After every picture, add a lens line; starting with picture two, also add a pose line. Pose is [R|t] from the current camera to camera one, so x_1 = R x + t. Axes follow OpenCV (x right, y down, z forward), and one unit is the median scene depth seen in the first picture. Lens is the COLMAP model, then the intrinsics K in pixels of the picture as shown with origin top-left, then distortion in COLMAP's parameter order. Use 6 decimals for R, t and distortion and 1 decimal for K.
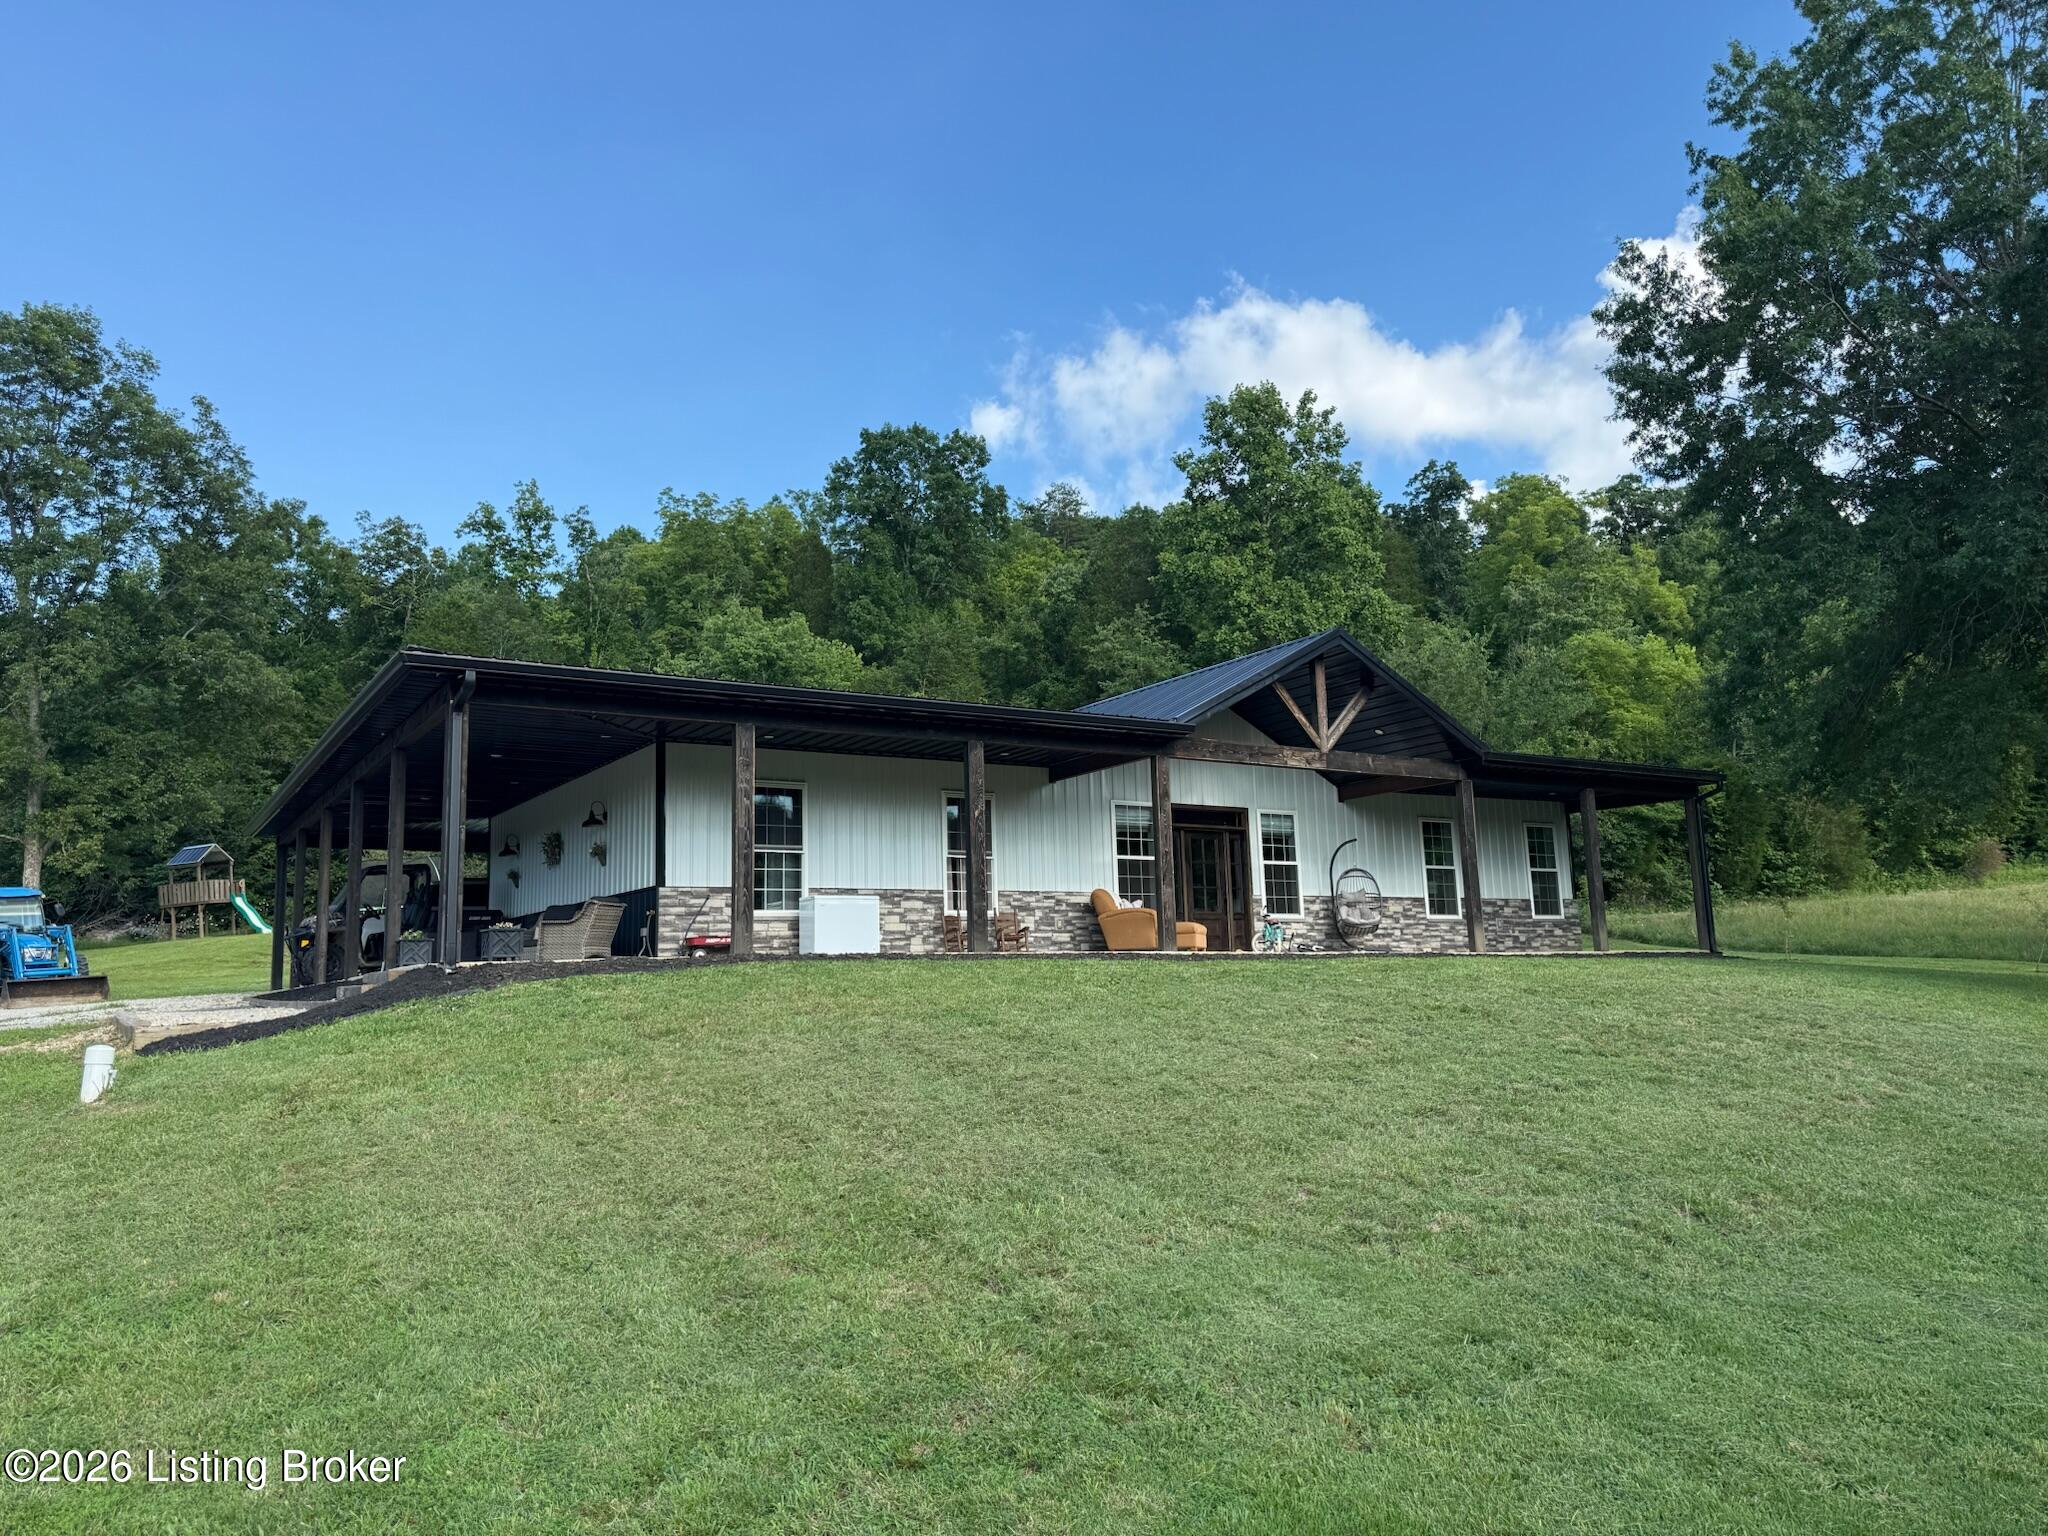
lens RADIAL K [[1422.5, 0, 1012.8], [0, 1422.5, 773.1], [0, 0, 1]] dist [0.163230, -0.251667]
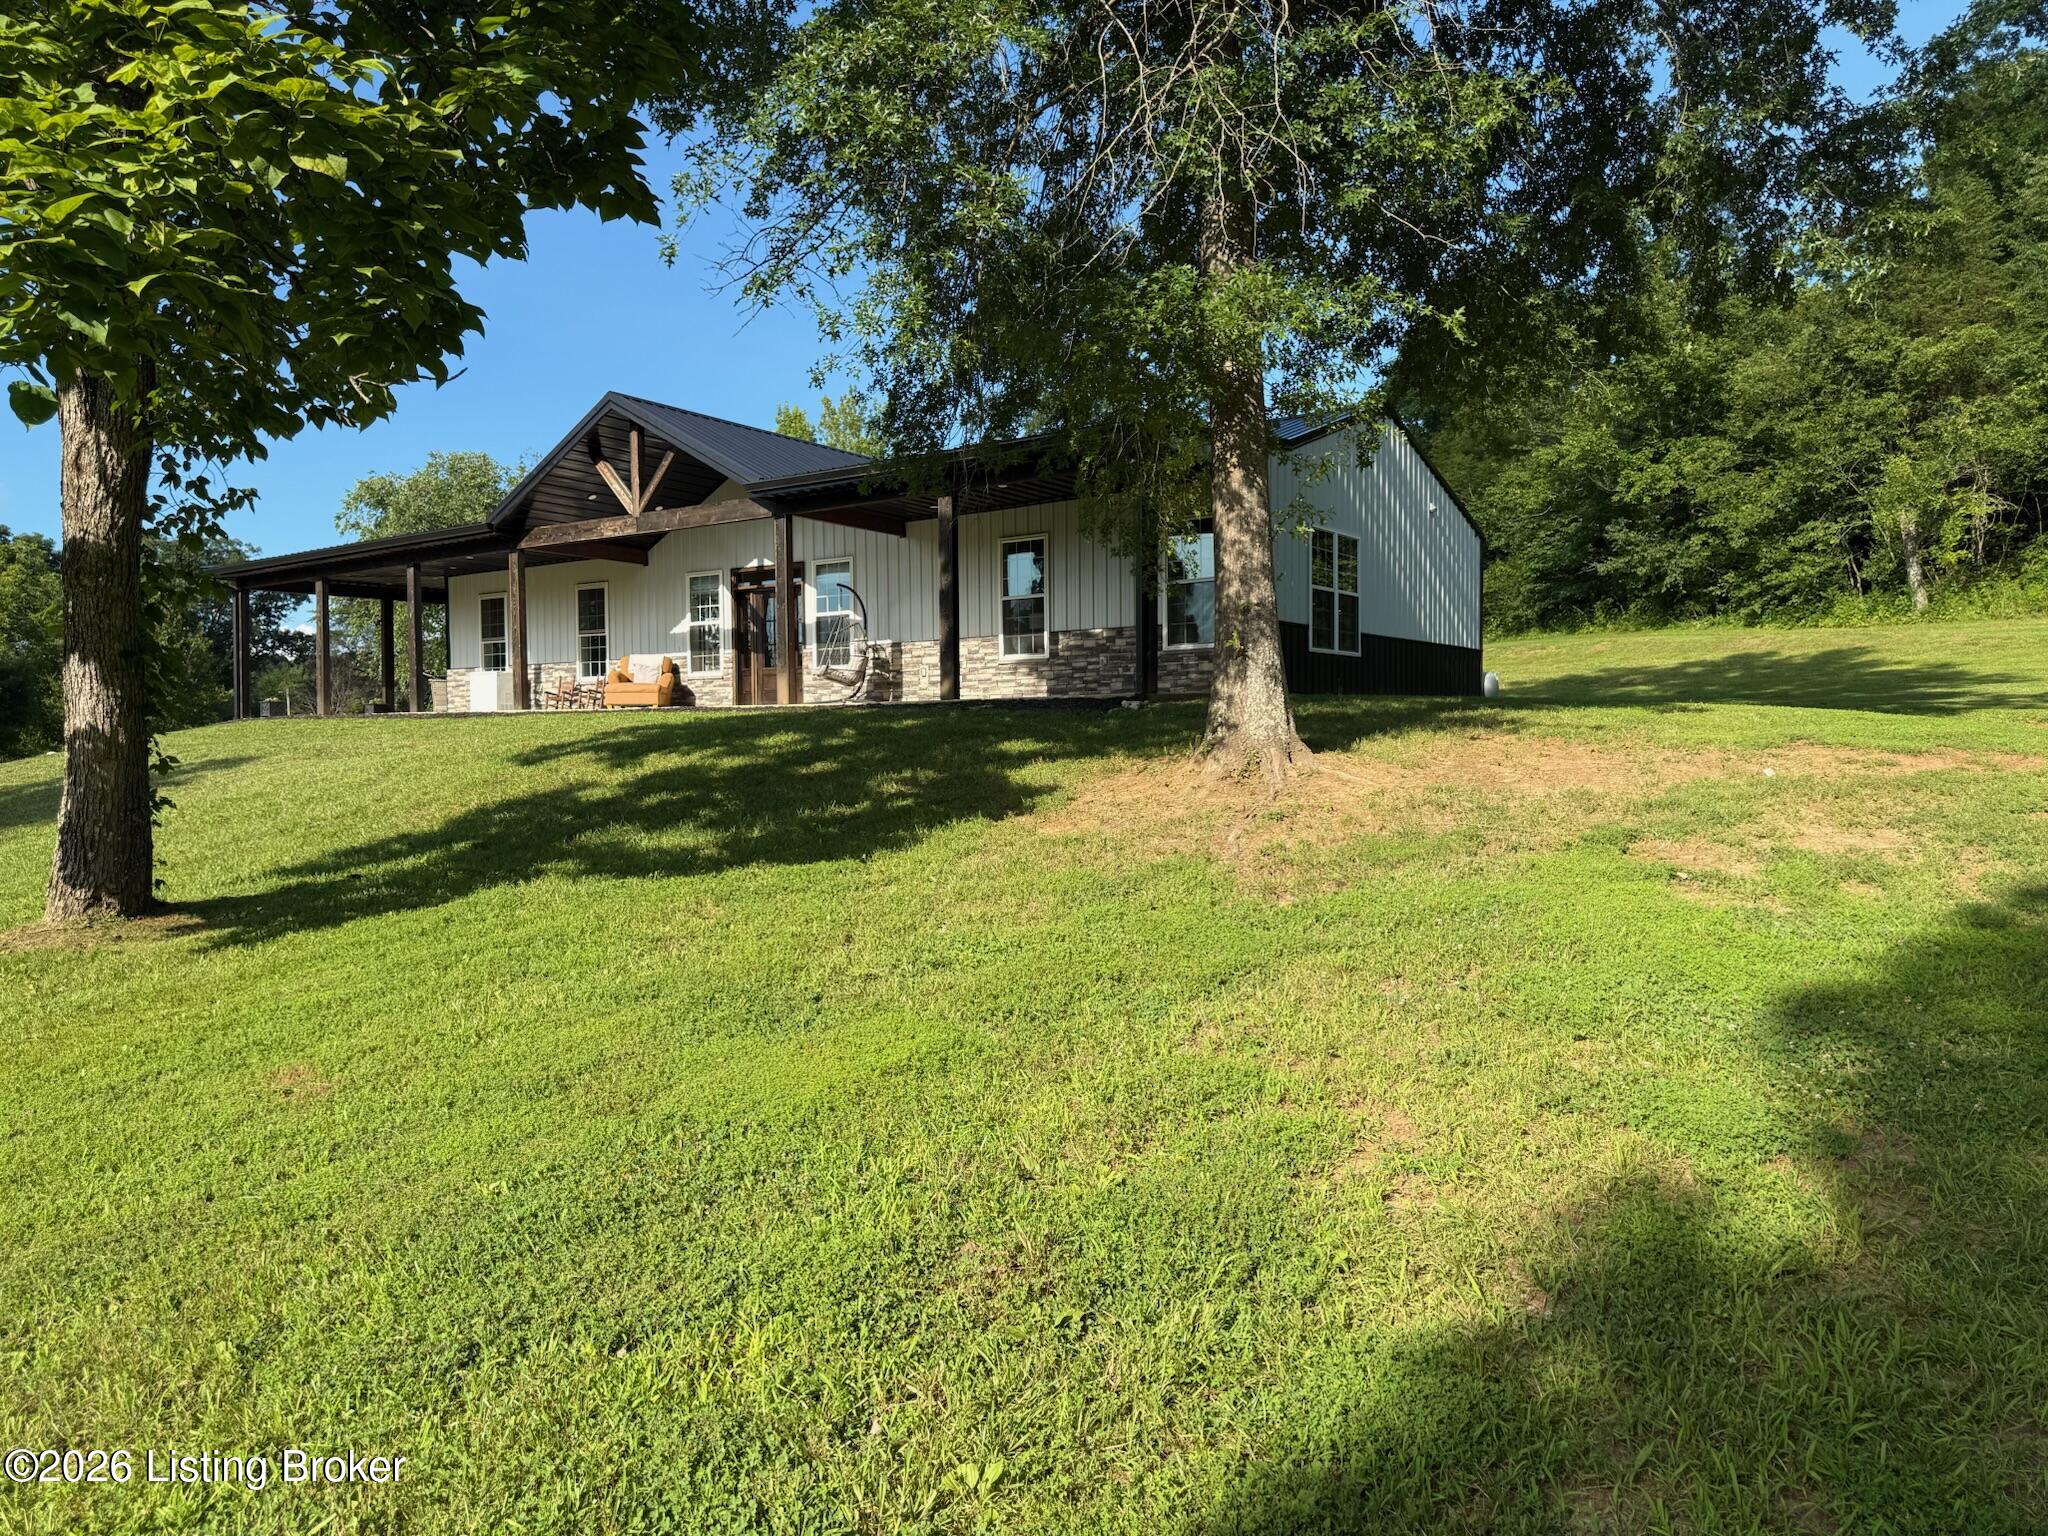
lens RADIAL K [[1422.5, 0, 1012.8], [0, 1422.5, 773.1], [0, 0, 1]] dist [0.163230, -0.251667]
pose [[0.375140, 0.042608, -0.925989, 1.008250], [0.136742, 0.985471, 0.100742, 0.078520], [0.916827, -0.164414, 0.363863, 0.655911]]
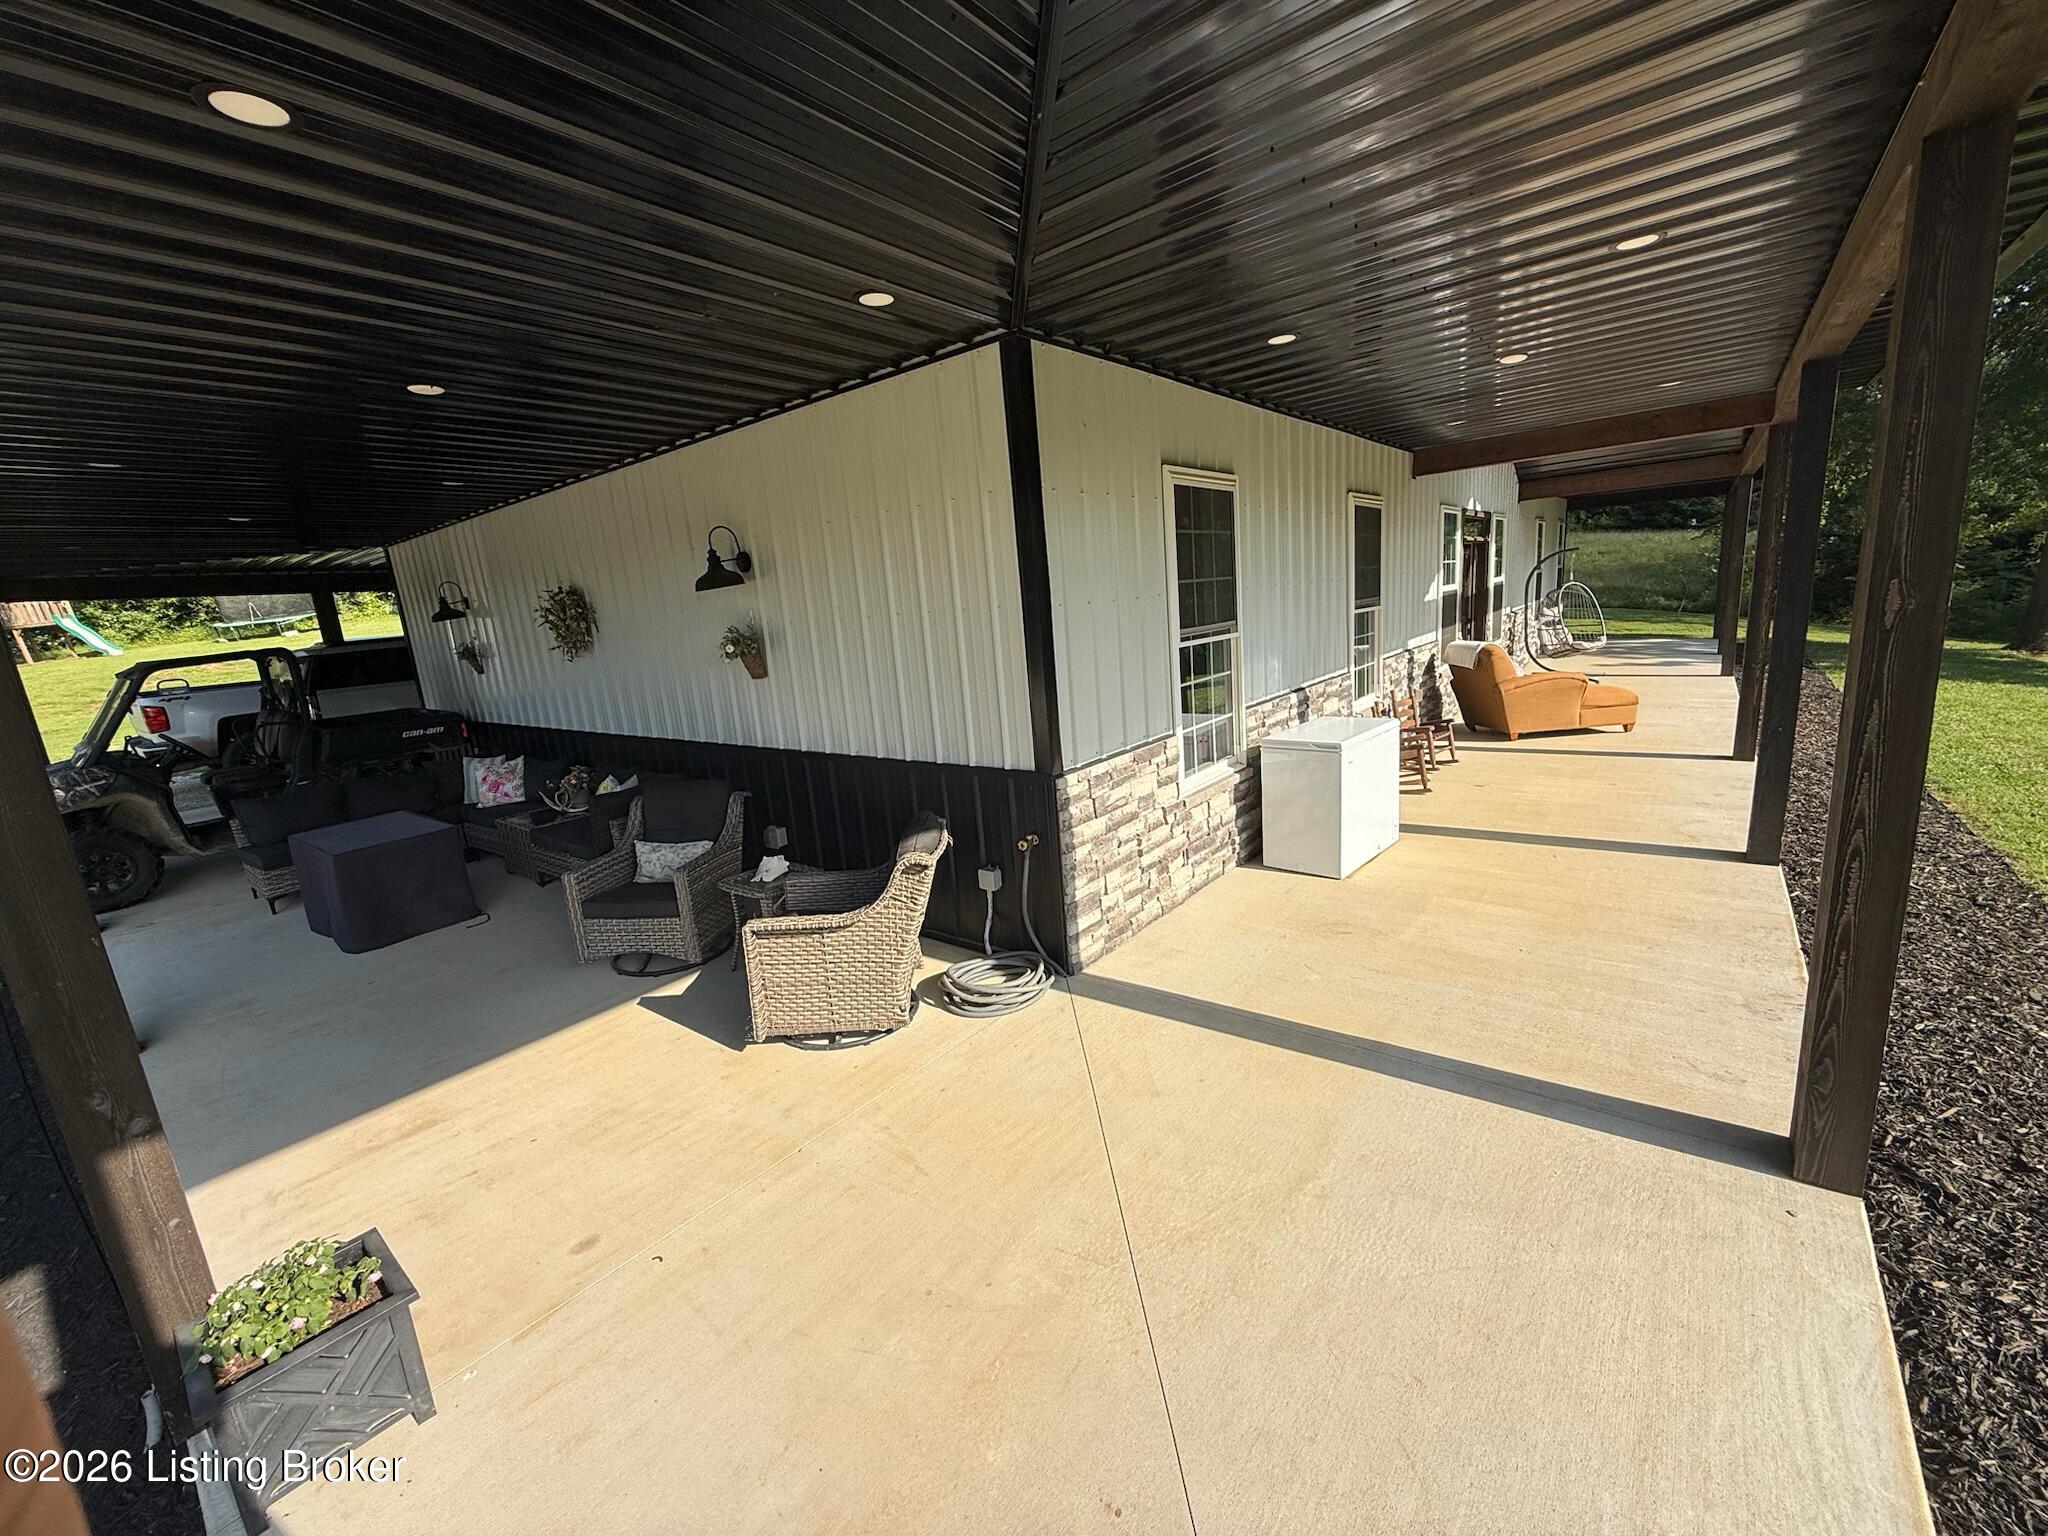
lens RADIAL K [[809.5, 0, 1024.0], [0, 809.5, 768.0], [0, 0, 1]] dist [0.000176, 0.000159]
pose [[0.944369, -0.109894, 0.309985, -0.213852], [0.001969, 0.944397, 0.328802, 0.006705], [-0.328882, -0.309900, 0.892076, 0.554613]]
